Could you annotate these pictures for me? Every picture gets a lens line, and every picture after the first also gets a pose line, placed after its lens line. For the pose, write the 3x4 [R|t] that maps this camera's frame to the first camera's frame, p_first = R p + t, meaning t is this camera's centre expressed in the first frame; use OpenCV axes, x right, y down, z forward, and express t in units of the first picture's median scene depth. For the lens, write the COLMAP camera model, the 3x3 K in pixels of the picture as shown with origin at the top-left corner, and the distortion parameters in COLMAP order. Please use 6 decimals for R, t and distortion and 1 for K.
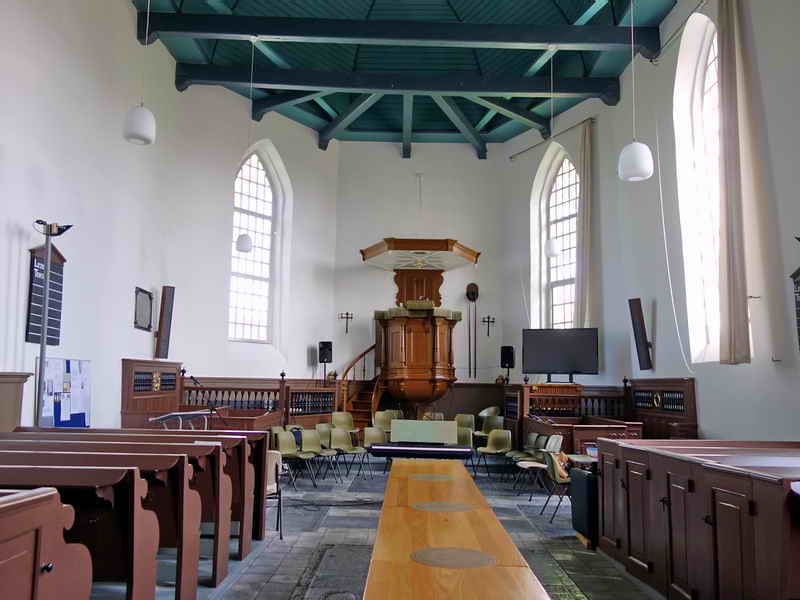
lens RADIAL K [[655.7, 0, 401.4], [0, 655.7, 300.4], [0, 0, 1]] dist [-0.009669, -0.000674]
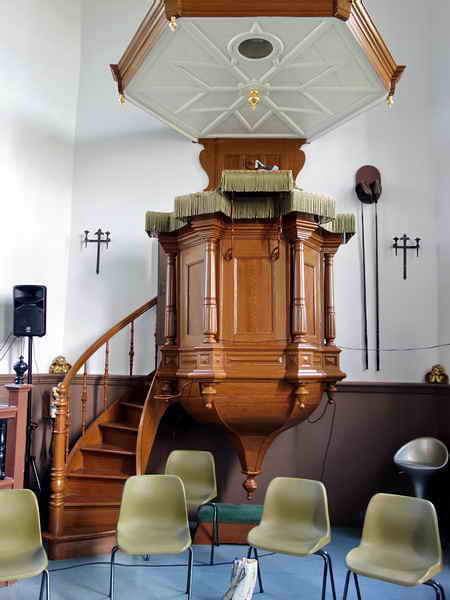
lens RADIAL K [[491.8, 0, 223.9], [0, 491.8, 299.6], [0, 0, 1]] dist [-0.009669, -0.000674]
pose [[0.999600, -0.001453, -0.028254, 0.016929], [0.001679, 0.999967, 0.007983, 0.068697], [0.028241, -0.008027, 0.999569, 0.682106]]
